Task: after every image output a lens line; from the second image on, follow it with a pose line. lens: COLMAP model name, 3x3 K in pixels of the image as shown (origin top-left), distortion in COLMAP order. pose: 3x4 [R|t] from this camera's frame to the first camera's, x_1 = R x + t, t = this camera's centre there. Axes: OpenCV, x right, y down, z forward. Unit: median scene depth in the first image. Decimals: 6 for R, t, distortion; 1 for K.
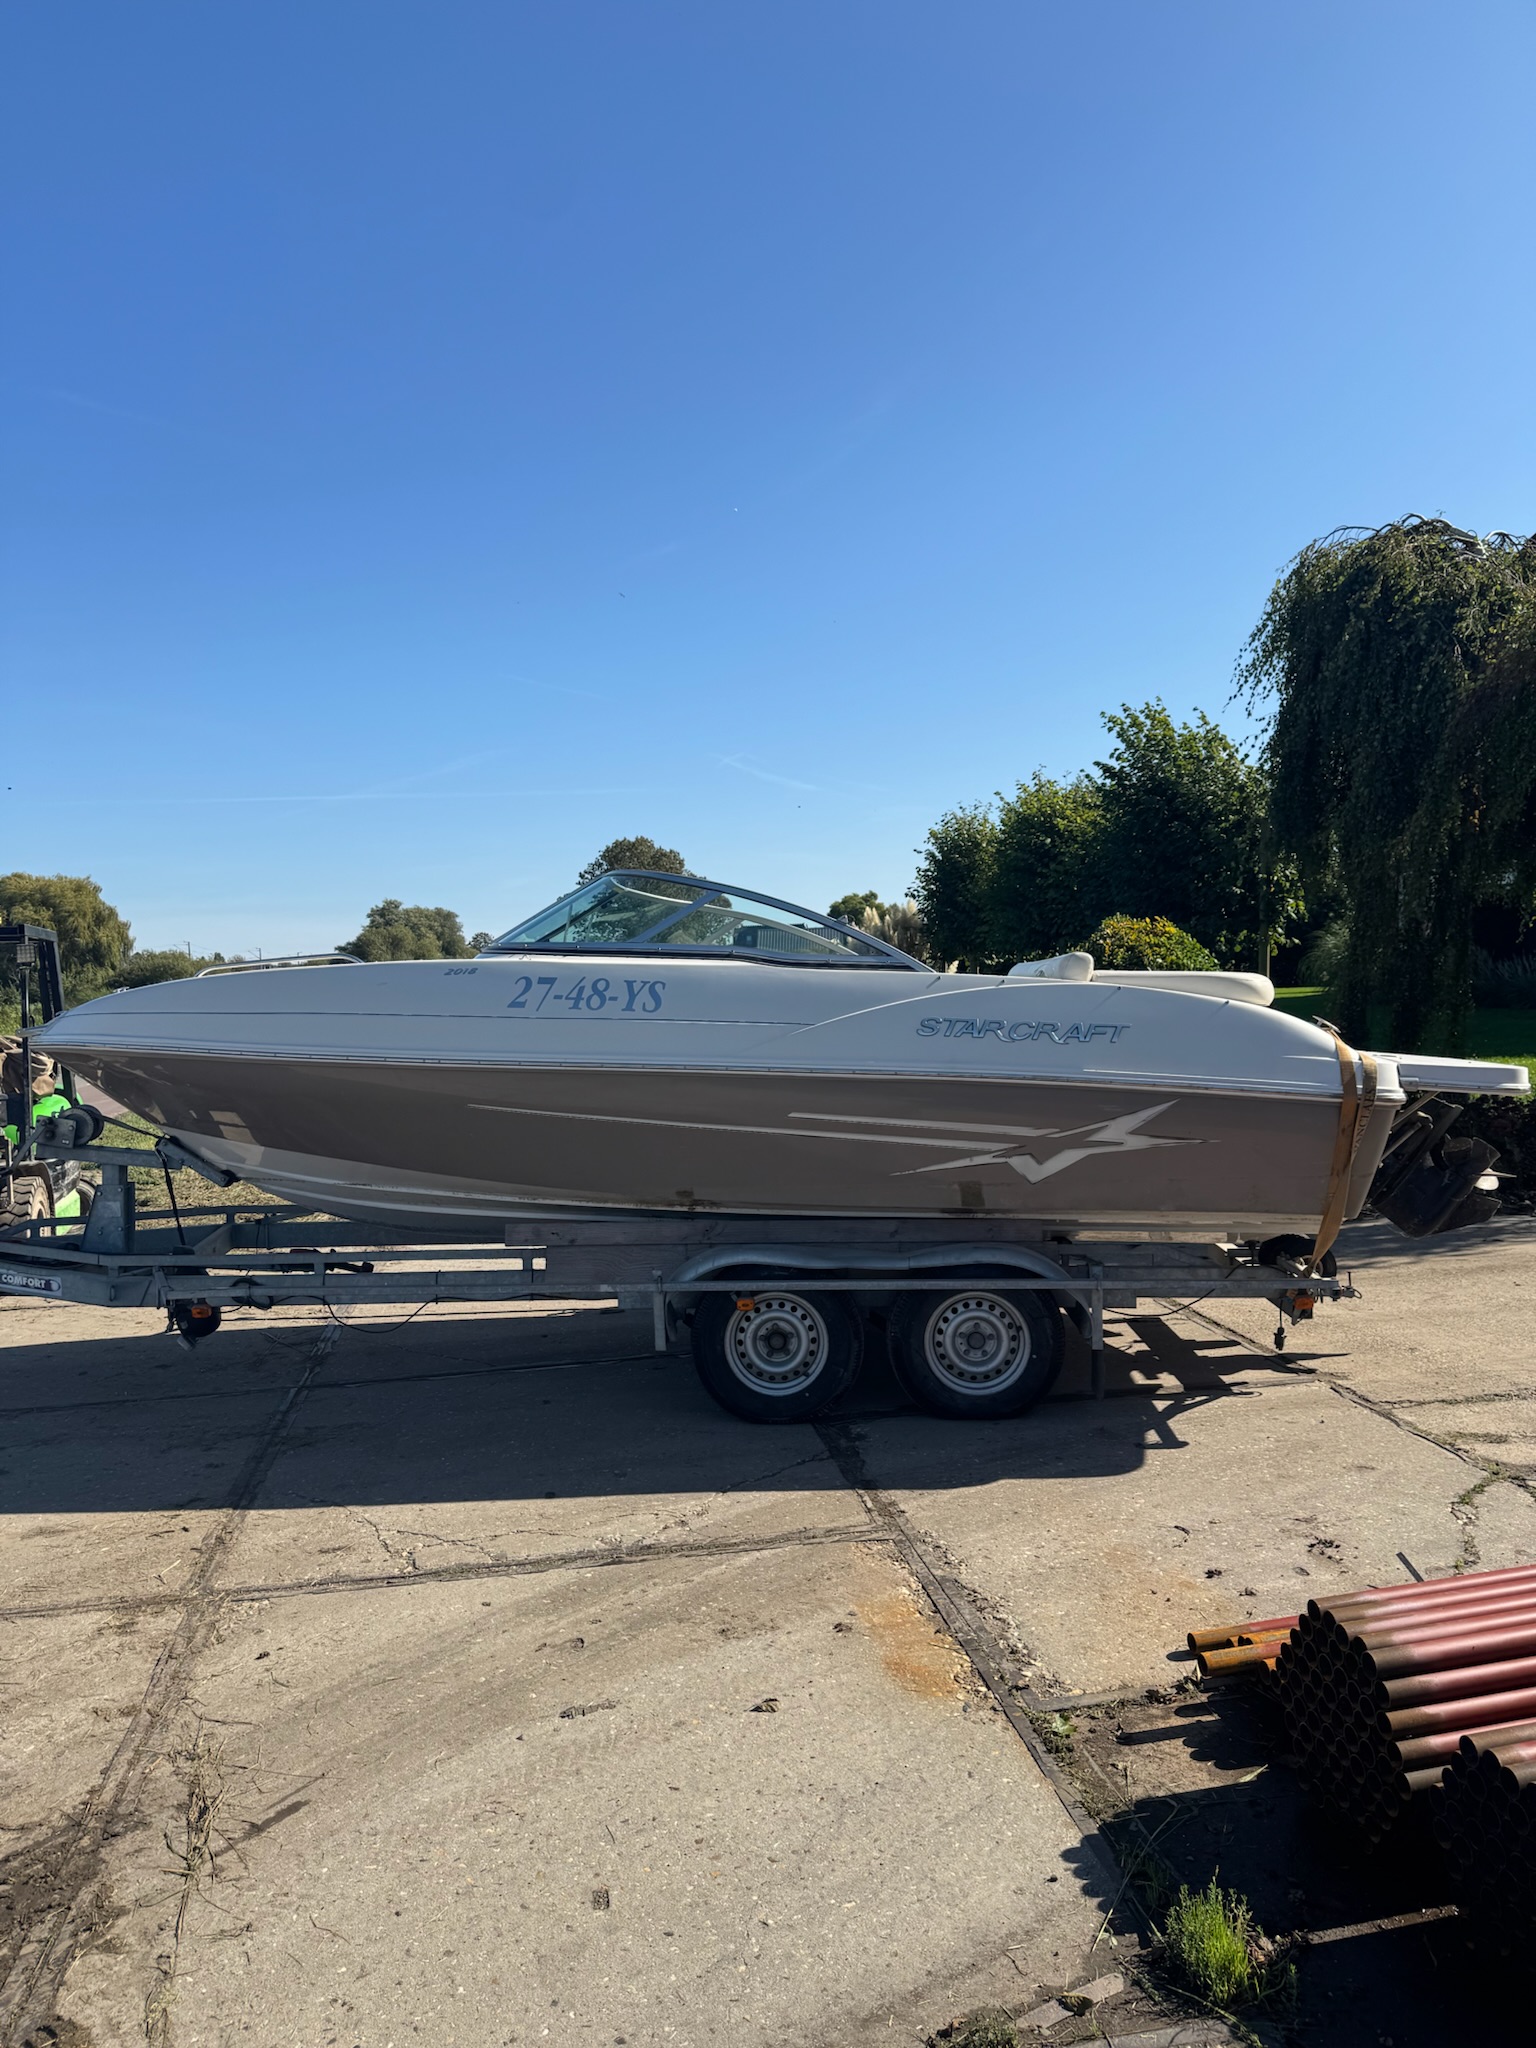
lens RADIAL K [[1445.3, 0, 761.2], [0, 1445.3, 1005.7], [0, 0, 1]] dist [0.093285, -0.175193]
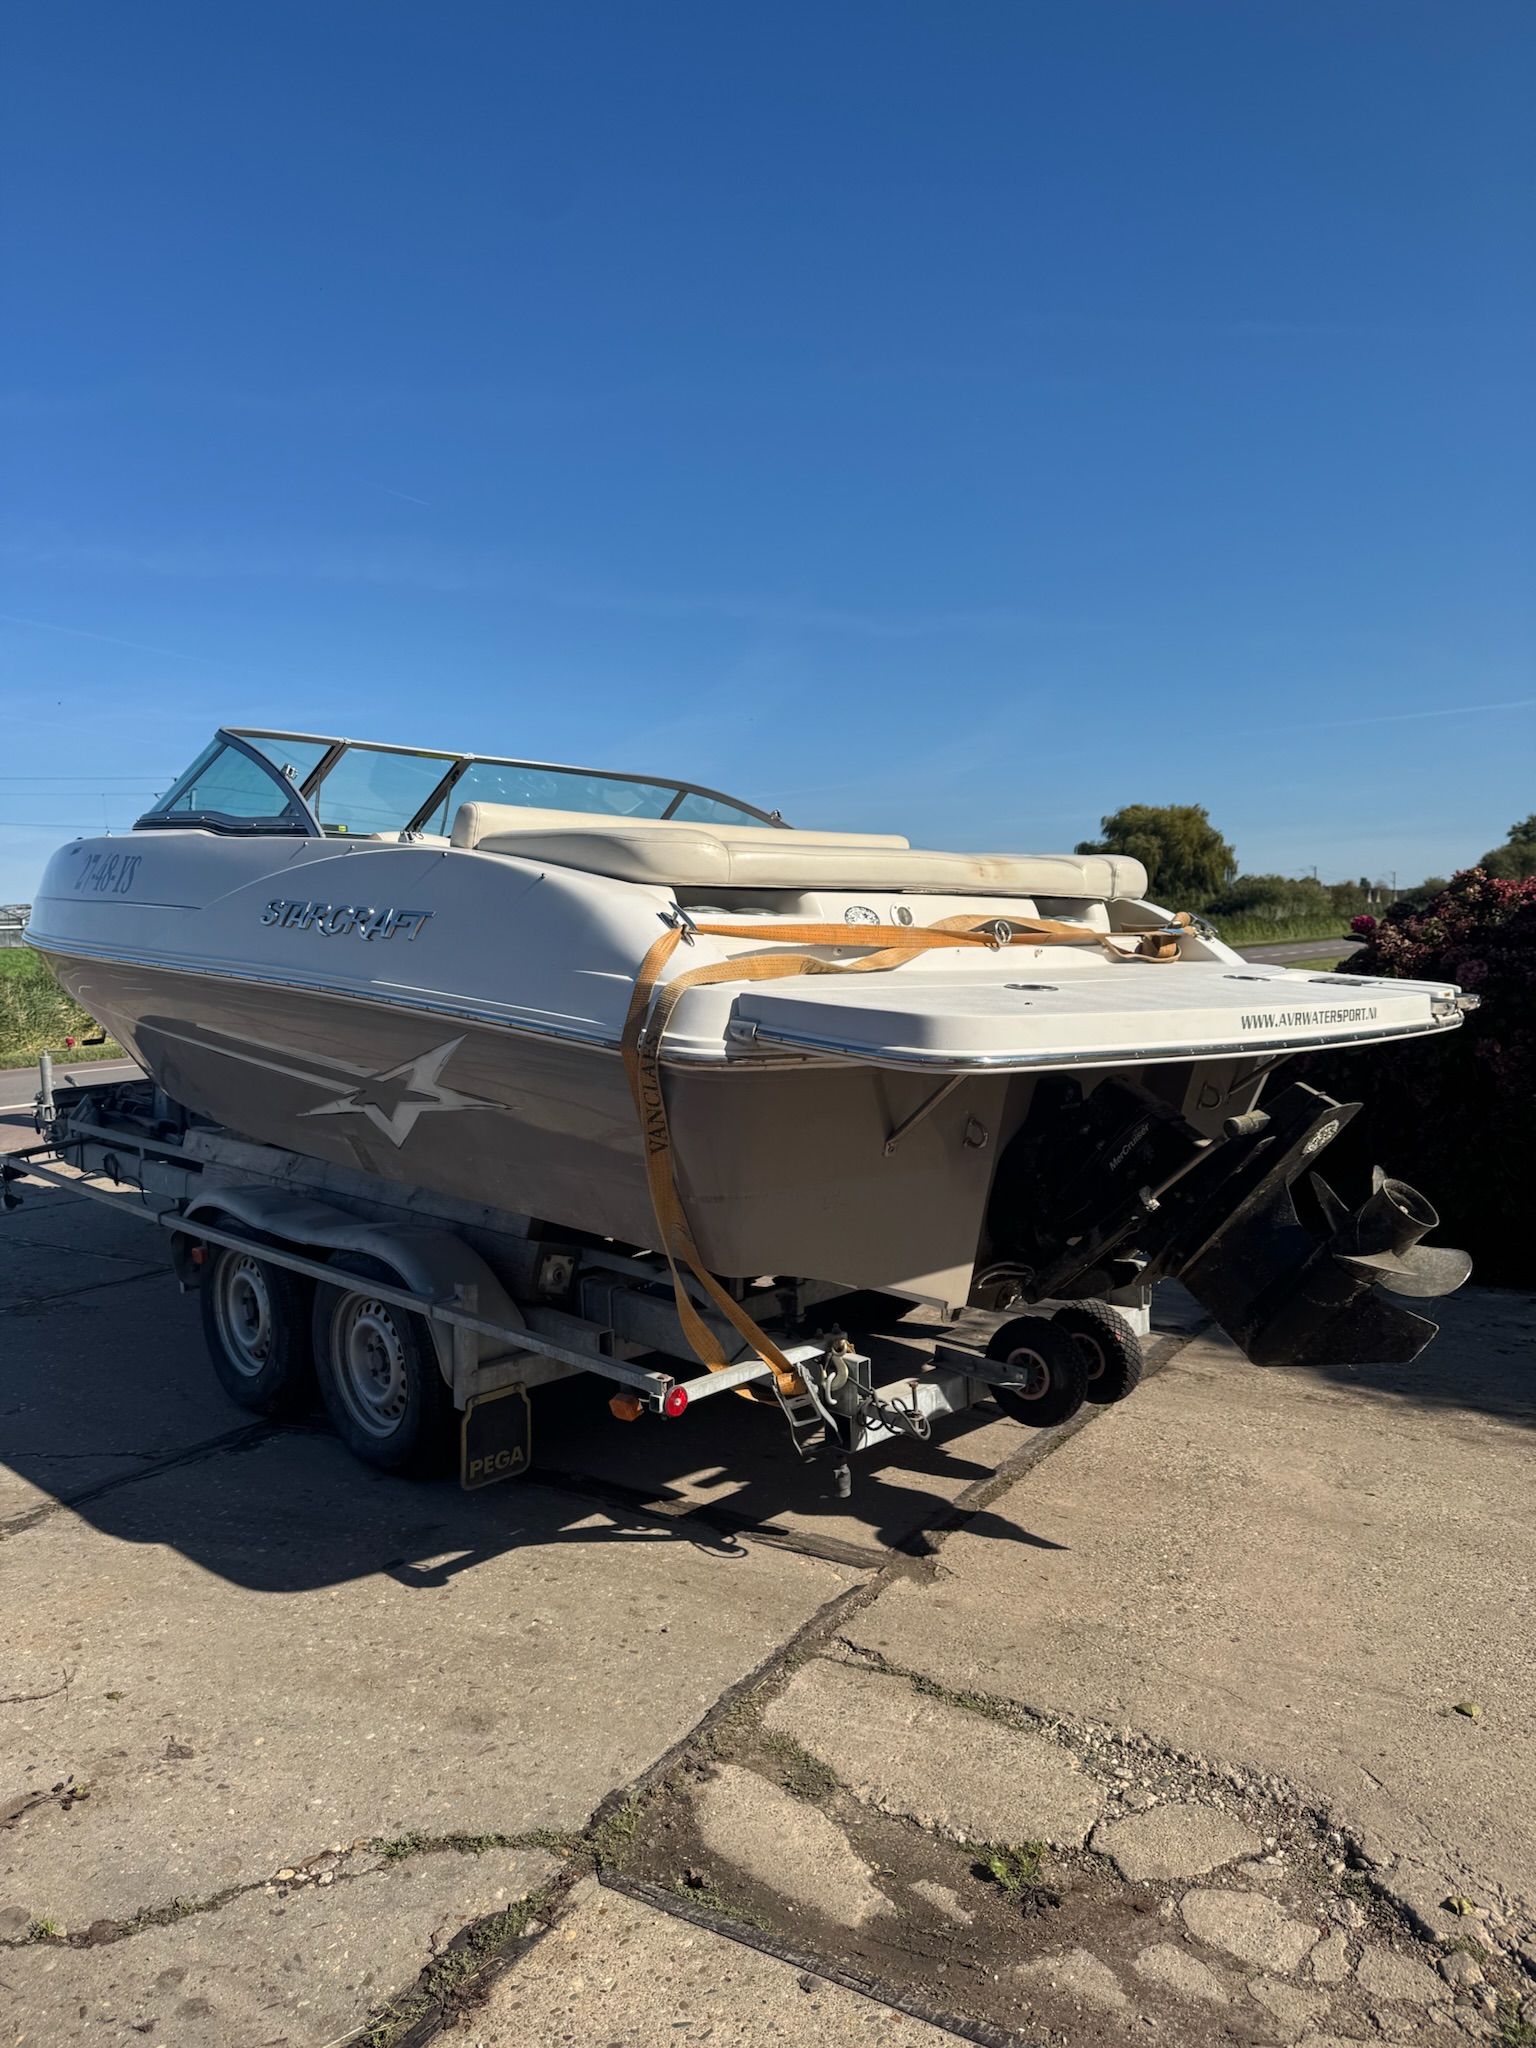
lens RADIAL K [[1445.3, 0, 761.2], [0, 1445.3, 1005.7], [0, 0, 1]] dist [0.093285, -0.175193]
pose [[0.724851, 0.050495, -0.687053, 0.774789], [-0.015658, 0.998260, 0.056848, 0.014861], [0.688728, -0.030448, 0.724381, 0.625269]]
